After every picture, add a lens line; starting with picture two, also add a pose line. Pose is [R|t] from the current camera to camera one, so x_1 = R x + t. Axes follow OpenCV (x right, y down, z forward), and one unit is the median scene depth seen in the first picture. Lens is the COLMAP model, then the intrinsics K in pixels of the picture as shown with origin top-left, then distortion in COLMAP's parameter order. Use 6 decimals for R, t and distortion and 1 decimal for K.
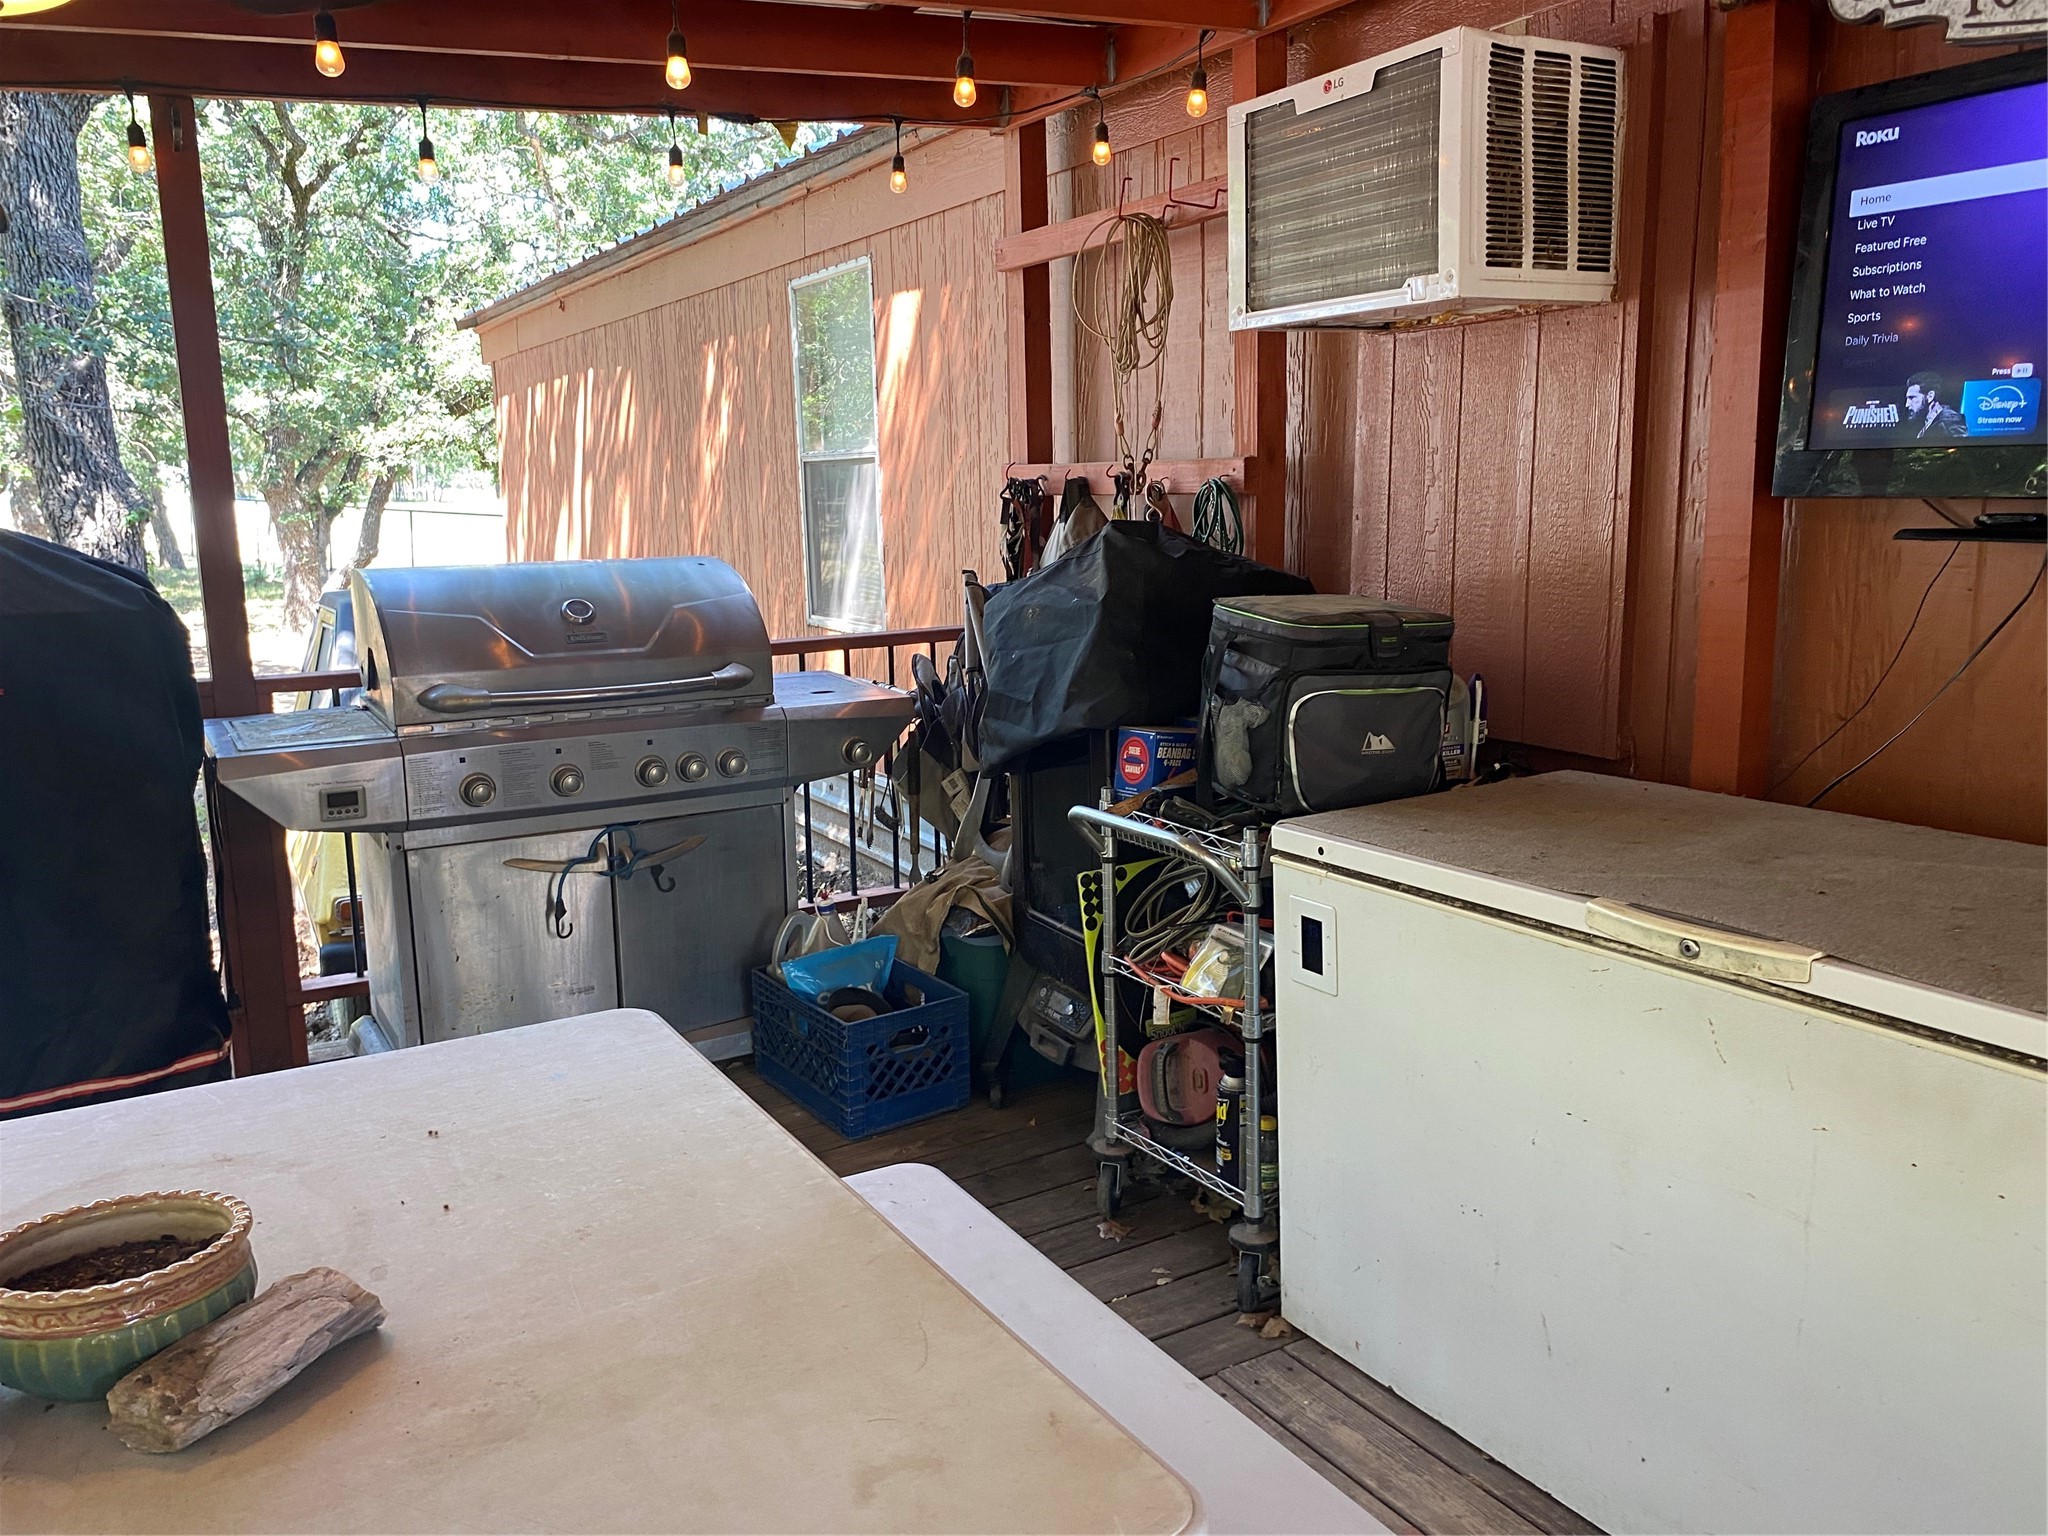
lens RADIAL K [[1541.8, 0, 1023.1], [0, 1541.8, 765.9], [0, 0, 1]] dist [0.008659, -0.009986]
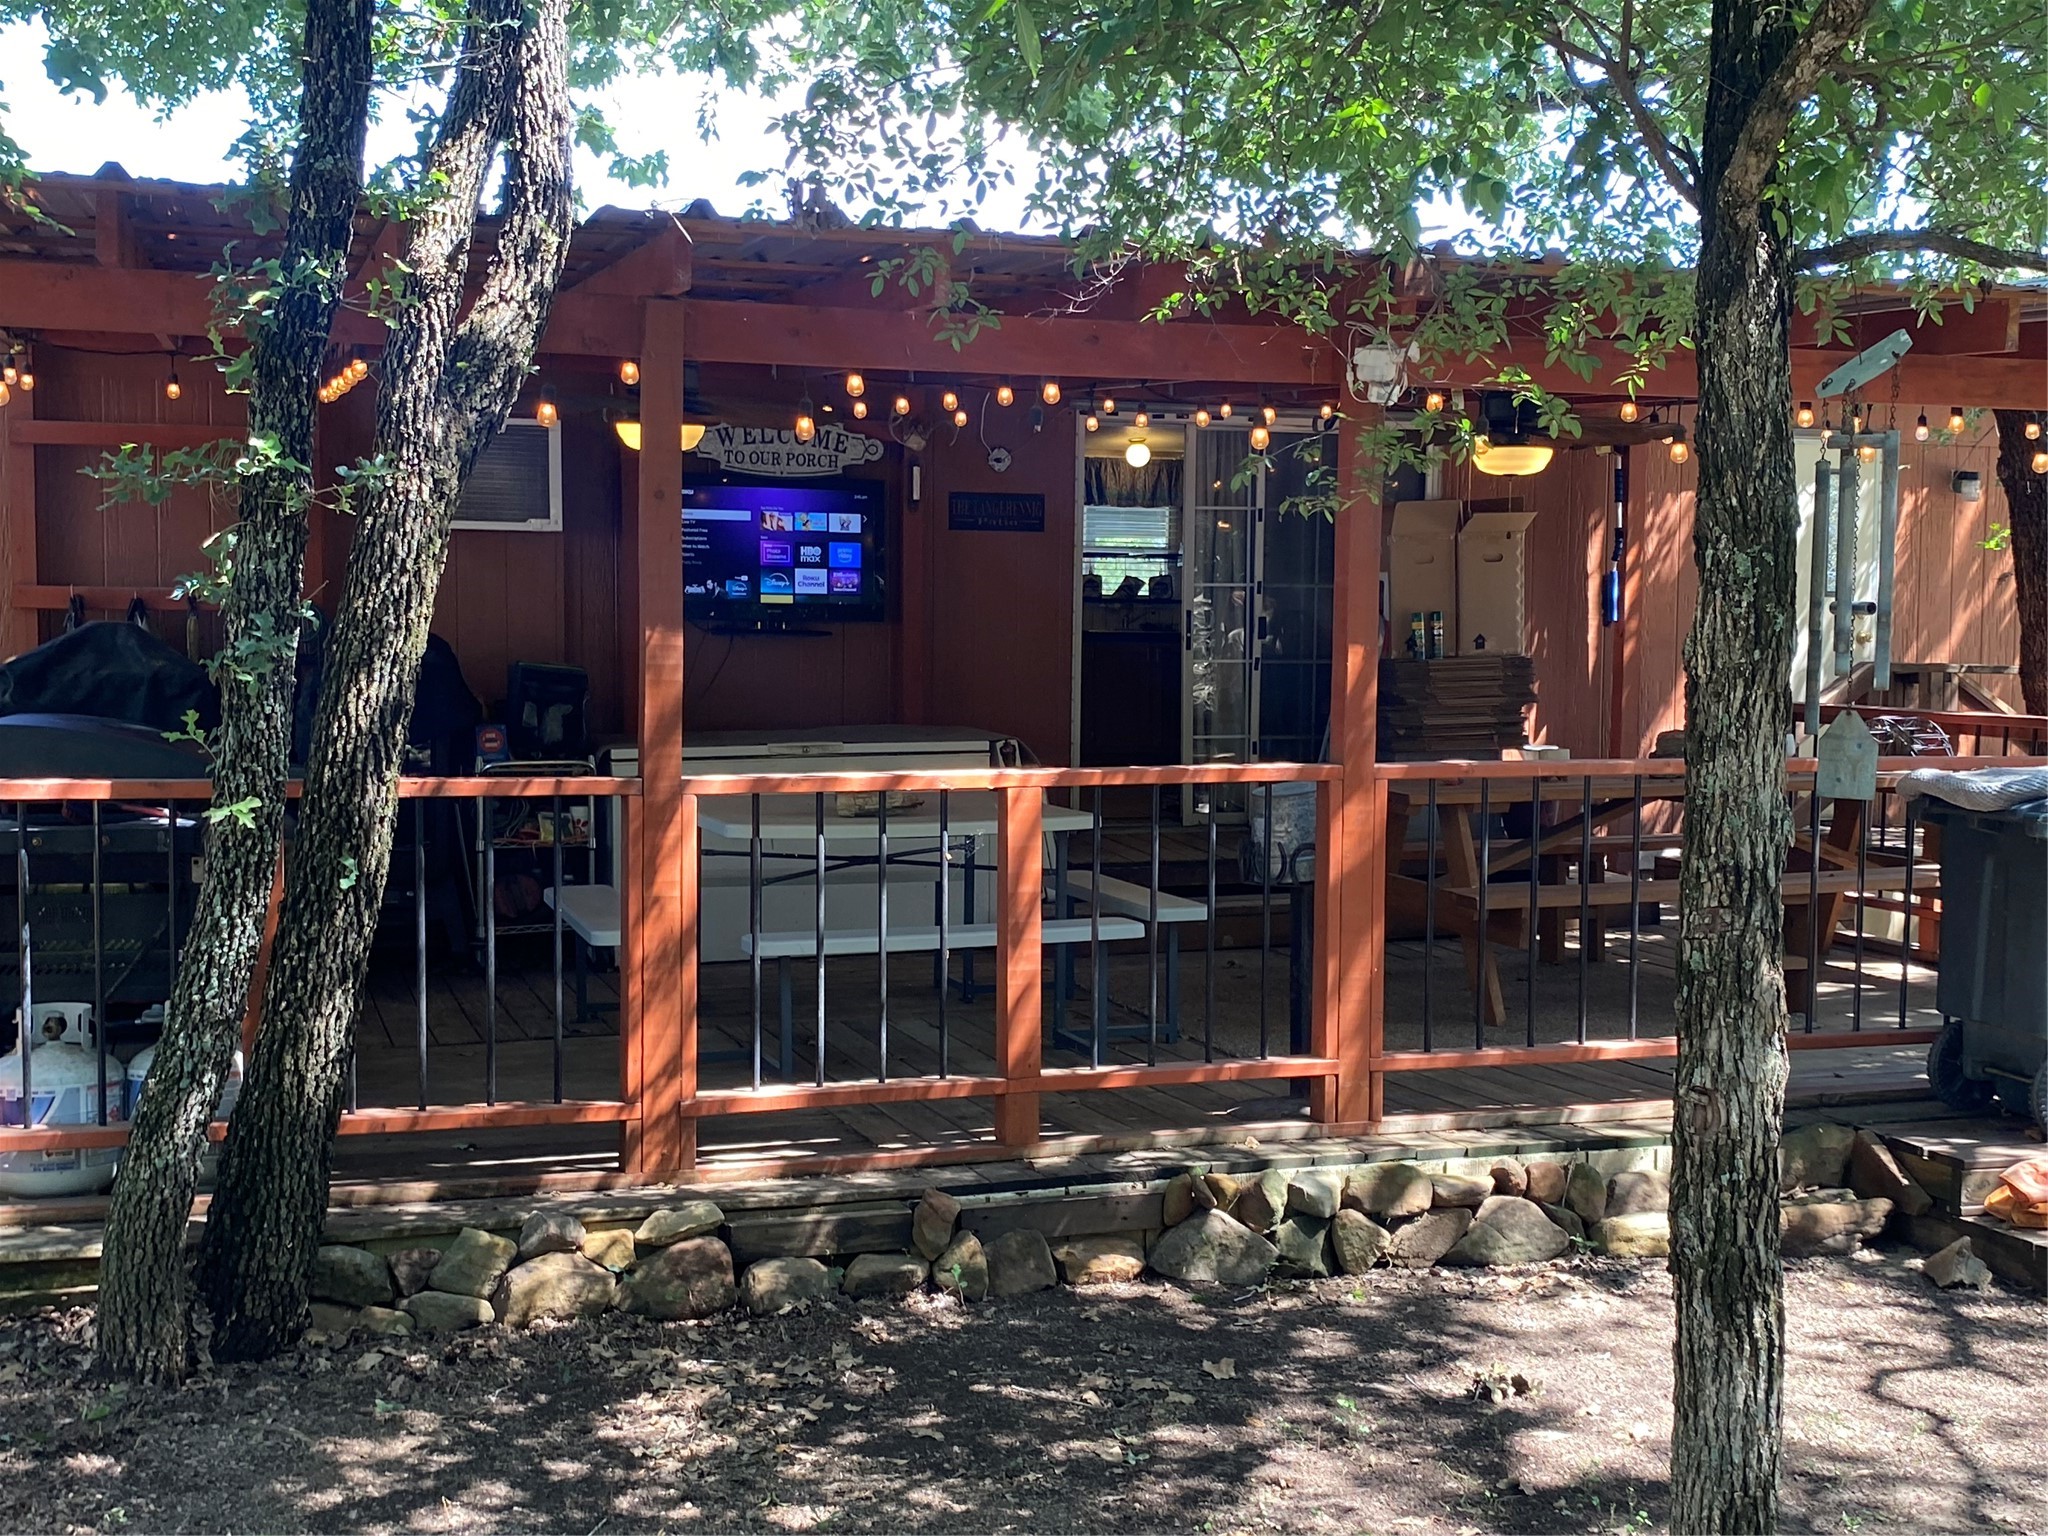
lens RADIAL K [[2312.0, 0, 1026.6], [0, 2312.0, 765.8], [0, 0, 1]] dist [0.006373, 0.000000]
pose [[0.232616, -0.046078, 0.971476, -3.415848], [0.157031, 0.987550, 0.009240, 0.142734], [-0.959808, 0.150403, 0.236956, -0.515192]]
